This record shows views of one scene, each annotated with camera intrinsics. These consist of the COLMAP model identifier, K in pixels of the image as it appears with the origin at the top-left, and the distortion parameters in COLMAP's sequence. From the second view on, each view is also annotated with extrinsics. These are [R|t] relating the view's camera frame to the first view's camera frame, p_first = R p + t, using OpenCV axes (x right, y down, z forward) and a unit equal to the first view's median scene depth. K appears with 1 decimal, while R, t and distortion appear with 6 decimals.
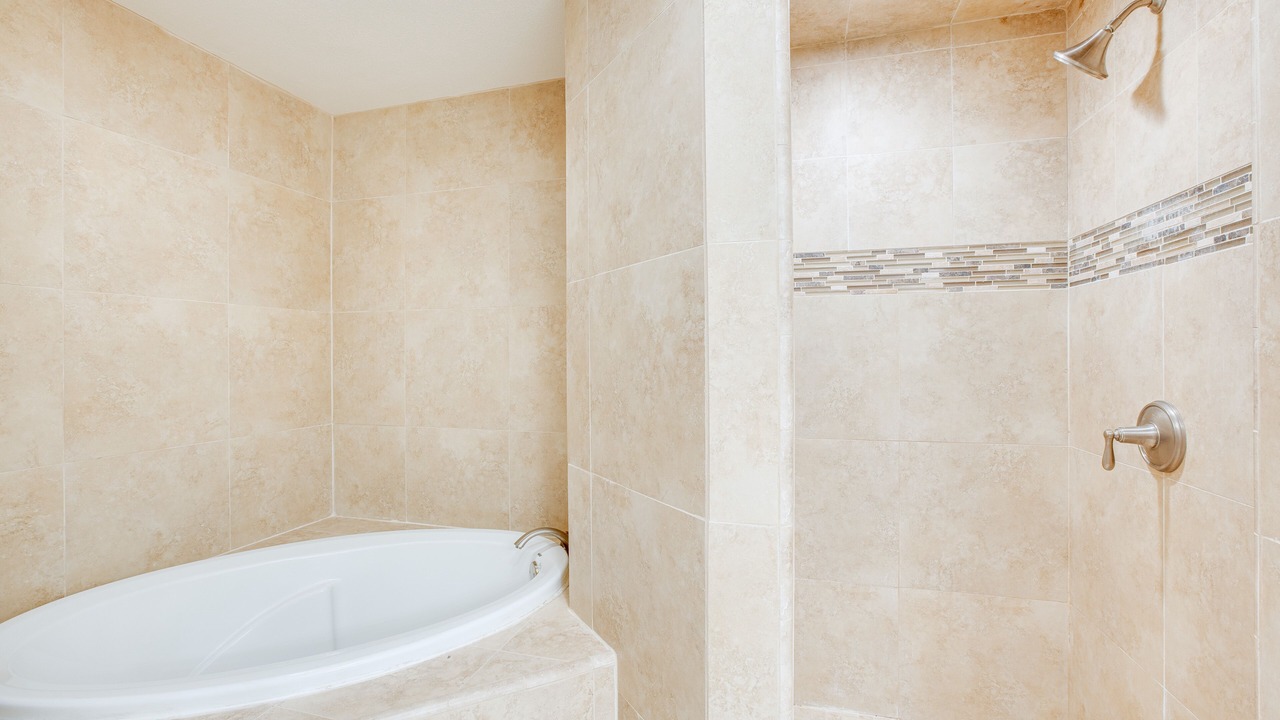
lens RADIAL K [[585.3, 0, 612.6], [0, 585.3, 351.2], [0, 0, 1]] dist [0.002650, 0.001402]
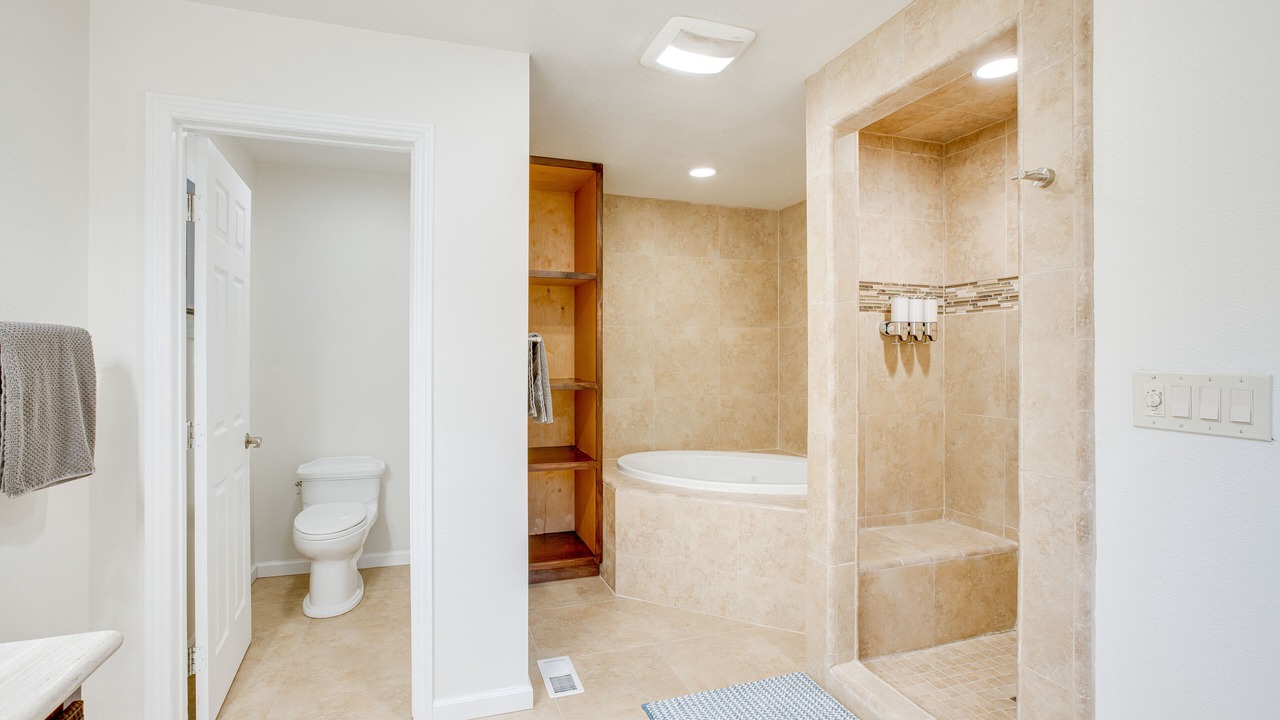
lens RADIAL K [[585.3, 0, 639.4], [0, 585.3, 355.6], [0, 0, 1]] dist [0.002650, 0.001402]
pose [[0.606157, 0.007946, -0.795306, 0.668383], [0.003137, 0.999918, 0.012382, -0.009338], [0.795339, -0.010000, 0.606082, -0.365069]]
